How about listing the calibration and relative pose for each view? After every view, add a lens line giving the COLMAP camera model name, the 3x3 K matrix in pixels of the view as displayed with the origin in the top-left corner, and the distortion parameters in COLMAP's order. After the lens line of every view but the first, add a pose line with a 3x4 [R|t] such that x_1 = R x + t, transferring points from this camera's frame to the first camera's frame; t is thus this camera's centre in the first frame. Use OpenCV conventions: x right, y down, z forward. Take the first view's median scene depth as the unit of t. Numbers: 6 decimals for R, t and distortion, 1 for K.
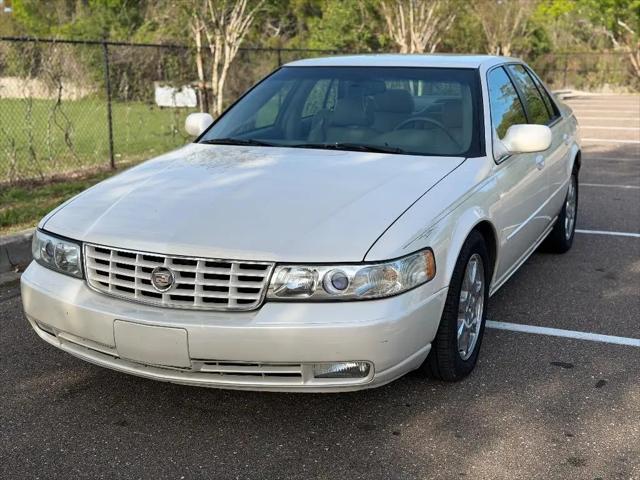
lens RADIAL K [[889.9, 0, 322.0], [0, 889.9, 251.7], [0, 0, 1]] dist [0.139312, -0.046386]
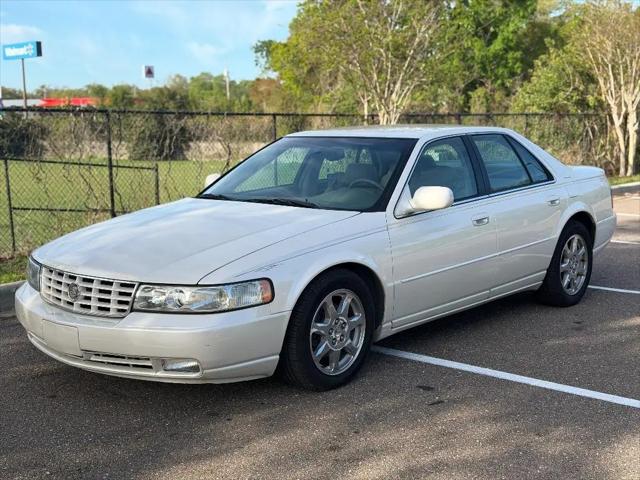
lens RADIAL K [[889.9, 0, 322.0], [0, 889.9, 251.7], [0, 0, 1]] dist [0.139312, -0.046386]
pose [[0.953833, 0.034304, -0.298371, 0.585528], [-0.053961, 0.996863, -0.057894, 0.027547], [0.295449, 0.071322, 0.952692, -0.214416]]
